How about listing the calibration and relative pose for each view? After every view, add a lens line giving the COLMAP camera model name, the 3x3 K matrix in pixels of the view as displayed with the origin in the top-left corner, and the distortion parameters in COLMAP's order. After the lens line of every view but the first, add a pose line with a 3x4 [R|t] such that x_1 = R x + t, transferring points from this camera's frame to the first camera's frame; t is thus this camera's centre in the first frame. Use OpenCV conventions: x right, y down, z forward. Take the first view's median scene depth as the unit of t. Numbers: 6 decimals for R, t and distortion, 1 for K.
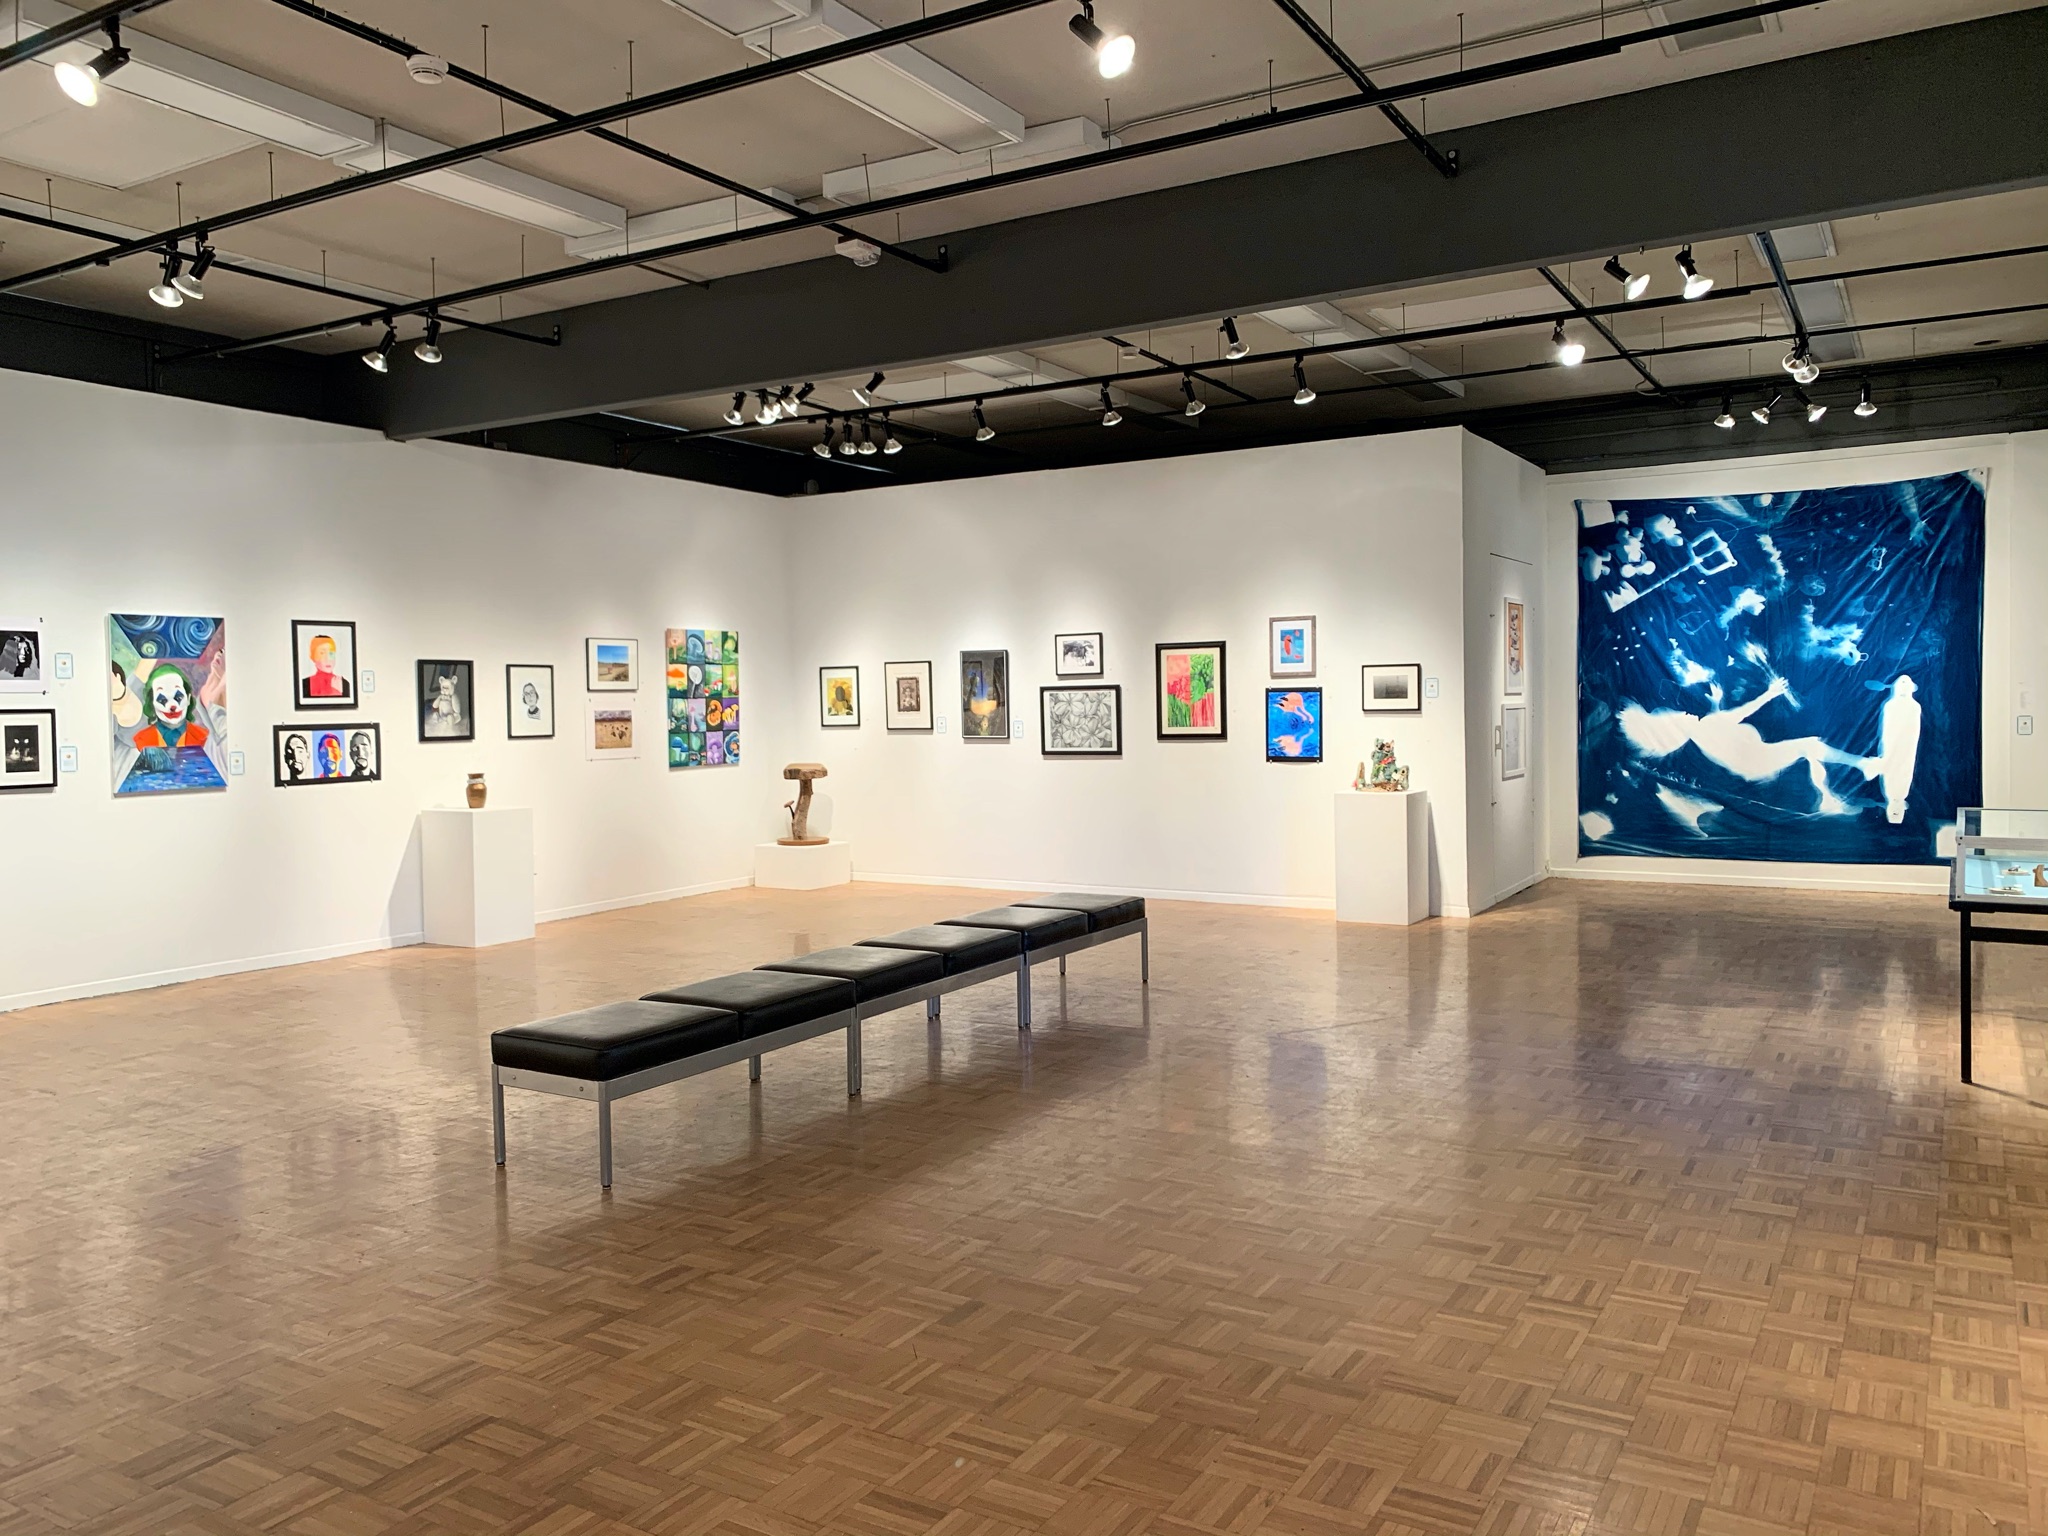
lens RADIAL K [[1572.5, 0, 1024.9], [0, 1572.5, 767.9], [0, 0, 1]] dist [0.015623, -0.014391]
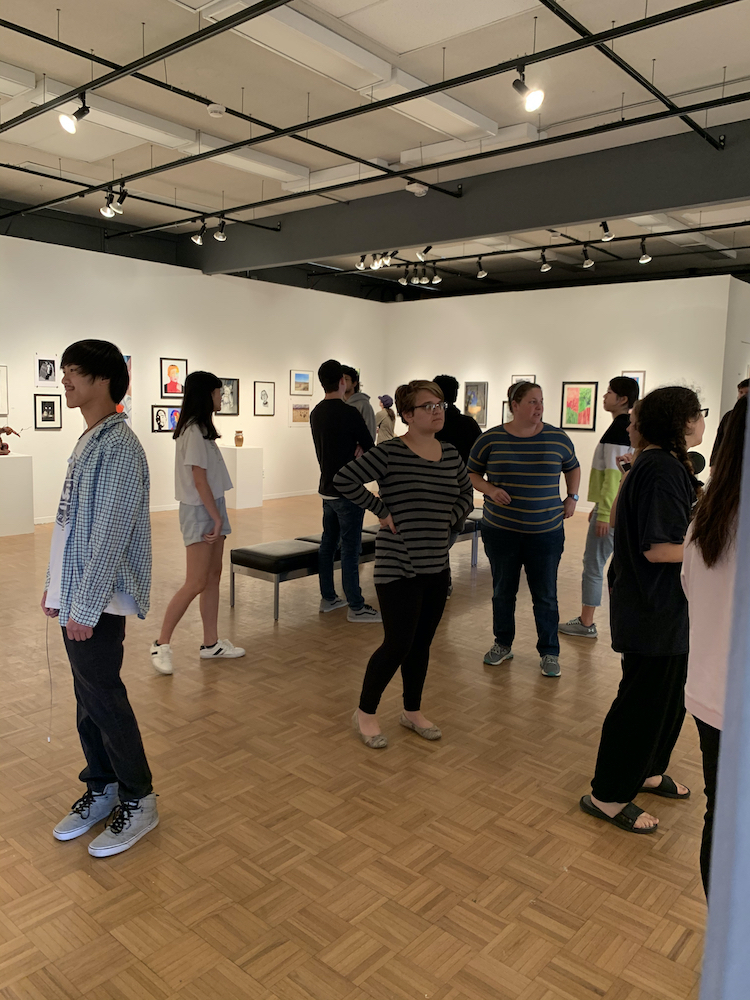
lens RADIAL K [[767.8, 0, 372.9], [0, 767.8, 500.0], [0, 0, 1]] dist [0.015623, -0.014391]
pose [[0.983388, 0.064147, -0.169804, 0.028970], [-0.048860, 0.994492, 0.092728, -0.010237], [0.174816, -0.082891, 0.981106, -0.029562]]
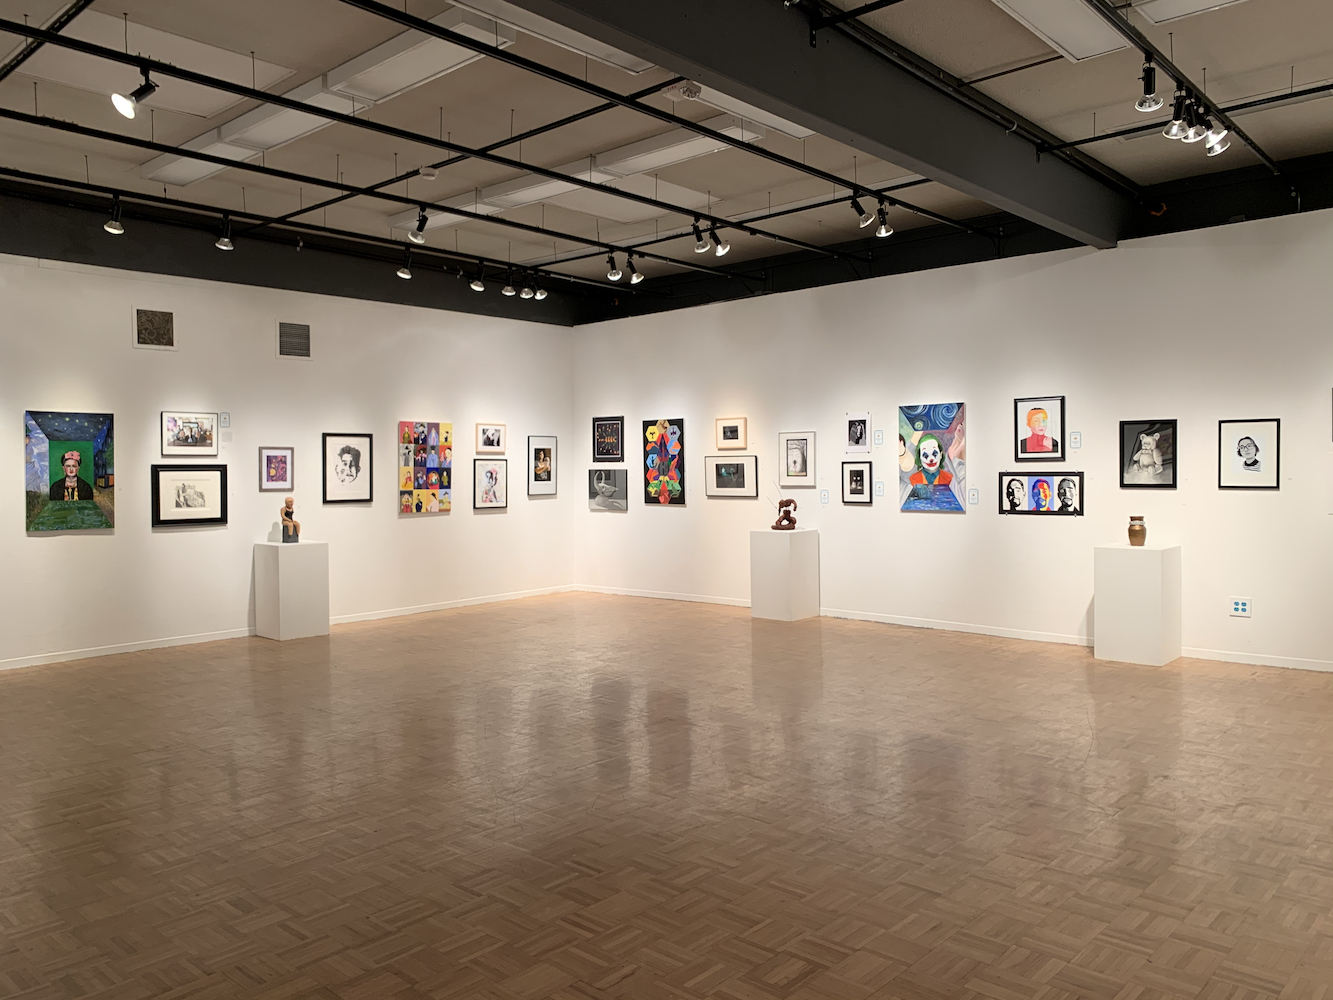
lens RADIAL K [[1023.5, 0, 662.2], [0, 1023.5, 499.6], [0, 0, 1]] dist [0.015623, -0.014391]
pose [[-0.228261, 0.038253, -0.972848, 0.570528], [-0.035206, 0.998250, 0.047512, -0.038768], [0.972963, 0.045095, -0.226515, 0.985742]]
